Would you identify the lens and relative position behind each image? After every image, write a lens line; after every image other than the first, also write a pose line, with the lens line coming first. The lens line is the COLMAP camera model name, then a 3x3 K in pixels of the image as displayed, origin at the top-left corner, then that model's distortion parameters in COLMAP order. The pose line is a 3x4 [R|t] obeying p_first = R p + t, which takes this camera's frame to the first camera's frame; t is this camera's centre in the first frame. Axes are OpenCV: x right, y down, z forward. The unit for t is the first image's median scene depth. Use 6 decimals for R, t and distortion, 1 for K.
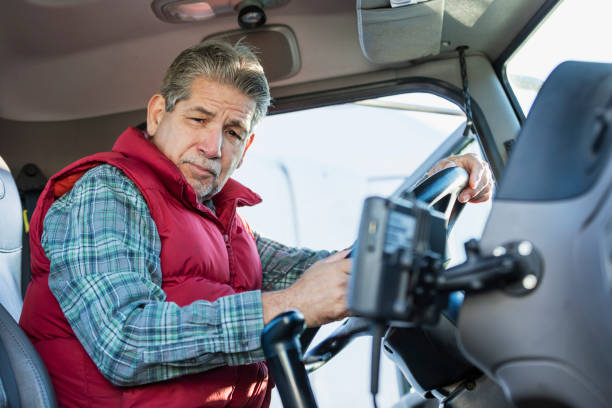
lens RADIAL K [[1689.4, 0, 306.0], [0, 1689.4, 204.0], [0, 0, 1]] dist [-0.073023, 0.137285]
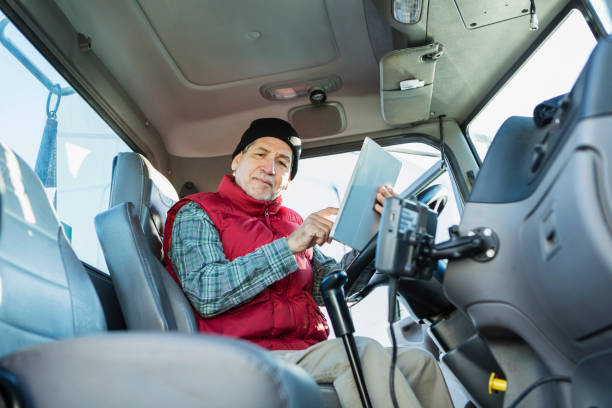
lens RADIAL K [[1689.4, 0, 306.0], [0, 1689.4, 204.0], [0, 0, 1]] dist [-0.073023, 0.137285]
pose [[0.999441, 0.013933, -0.030388, 0.007709], [-0.013117, 0.999552, 0.026907, -0.041368], [0.030749, -0.026493, 0.999176, -0.599594]]
